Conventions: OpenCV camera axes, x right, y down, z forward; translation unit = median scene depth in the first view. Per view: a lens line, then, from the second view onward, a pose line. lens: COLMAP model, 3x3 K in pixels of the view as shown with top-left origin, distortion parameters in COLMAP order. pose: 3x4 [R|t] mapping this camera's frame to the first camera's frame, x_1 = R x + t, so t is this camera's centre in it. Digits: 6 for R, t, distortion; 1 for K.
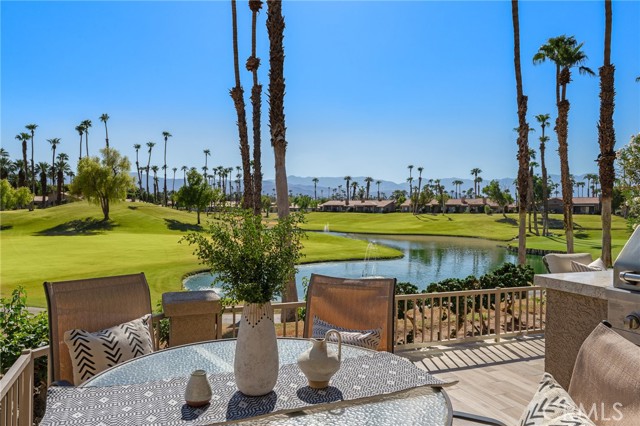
lens RADIAL K [[437.6, 0, 316.5], [0, 437.6, 214.2], [0, 0, 1]] dist [-0.002854, 0.006779]
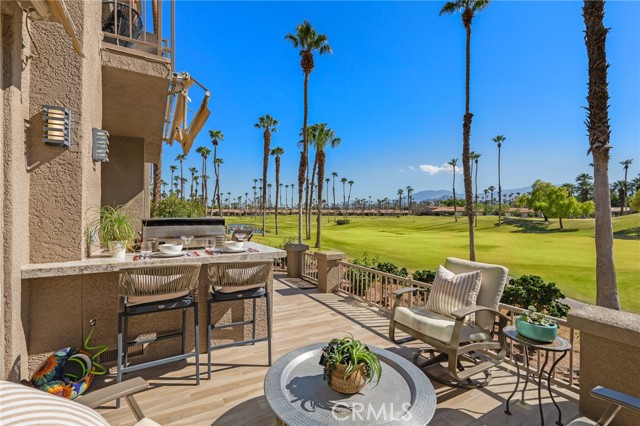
lens RADIAL K [[281.5, 0, 318.4], [0, 281.5, 213.7], [0, 0, 1]] dist [-0.002524, -0.000965]
pose [[0.142003, -0.016892, -0.989722, 0.100638], [-0.009879, 0.999780, -0.018482, 0.000977], [0.989817, 0.012402, 0.141805, 0.057704]]
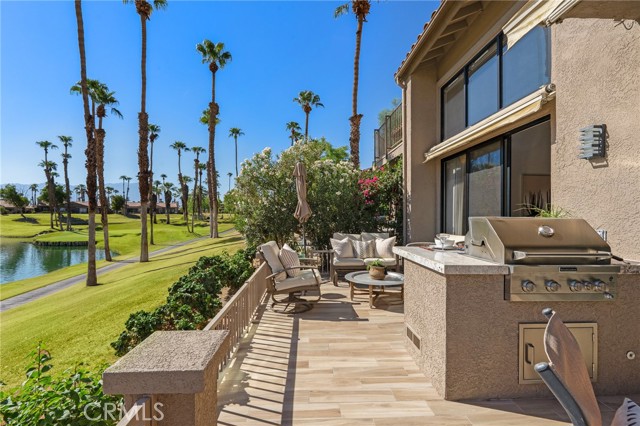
lens RADIAL K [[281.5, 0, 315.7], [0, 281.5, 216.2], [0, 0, 1]] dist [-0.002524, -0.000965]
pose [[0.343413, -0.019285, 0.938986, -0.014981], [0.009897, 0.999808, 0.016914, -0.000142], [-0.939132, 0.003485, 0.343538, 0.054215]]
